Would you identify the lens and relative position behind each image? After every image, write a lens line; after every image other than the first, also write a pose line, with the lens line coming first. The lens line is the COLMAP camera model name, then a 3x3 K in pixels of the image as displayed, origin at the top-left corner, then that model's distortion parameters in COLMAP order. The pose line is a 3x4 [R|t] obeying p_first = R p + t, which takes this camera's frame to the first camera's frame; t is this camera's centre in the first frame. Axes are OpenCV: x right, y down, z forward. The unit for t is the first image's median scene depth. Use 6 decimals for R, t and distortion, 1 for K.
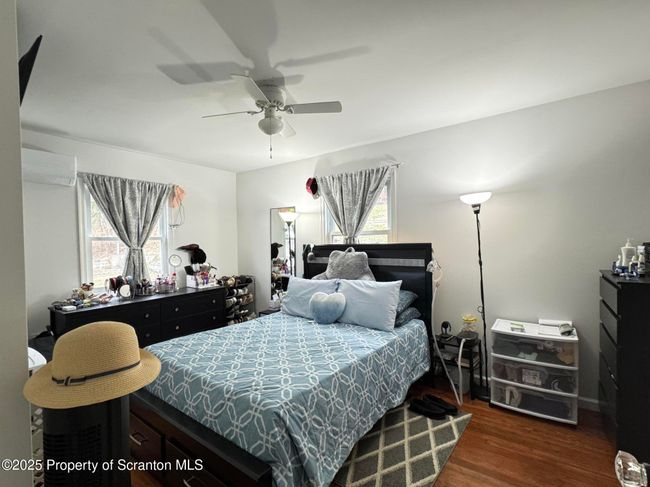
lens RADIAL K [[309.7, 0, 322.1], [0, 309.7, 244.1], [0, 0, 1]] dist [-0.001266, -0.000429]
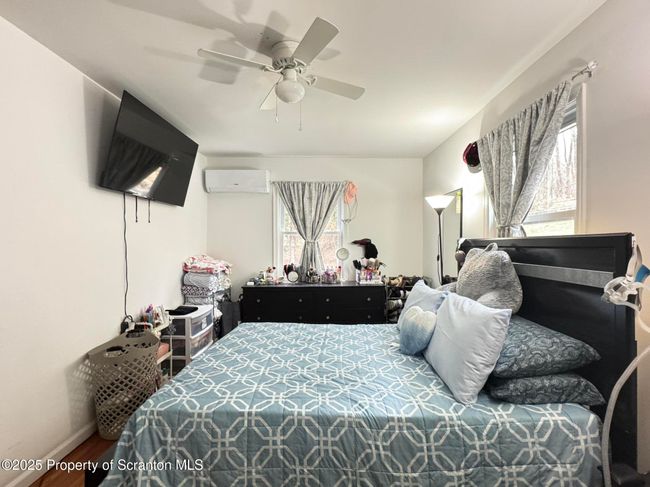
lens RADIAL K [[309.7, 0, 325.5], [0, 309.7, 243.9], [0, 0, 1]] dist [-0.001266, -0.000429]
pose [[0.598386, 0.019113, -0.800980, 0.354416], [-0.020571, 0.999752, 0.008489, 0.012624], [0.800944, 0.011397, 0.598631, 0.360966]]
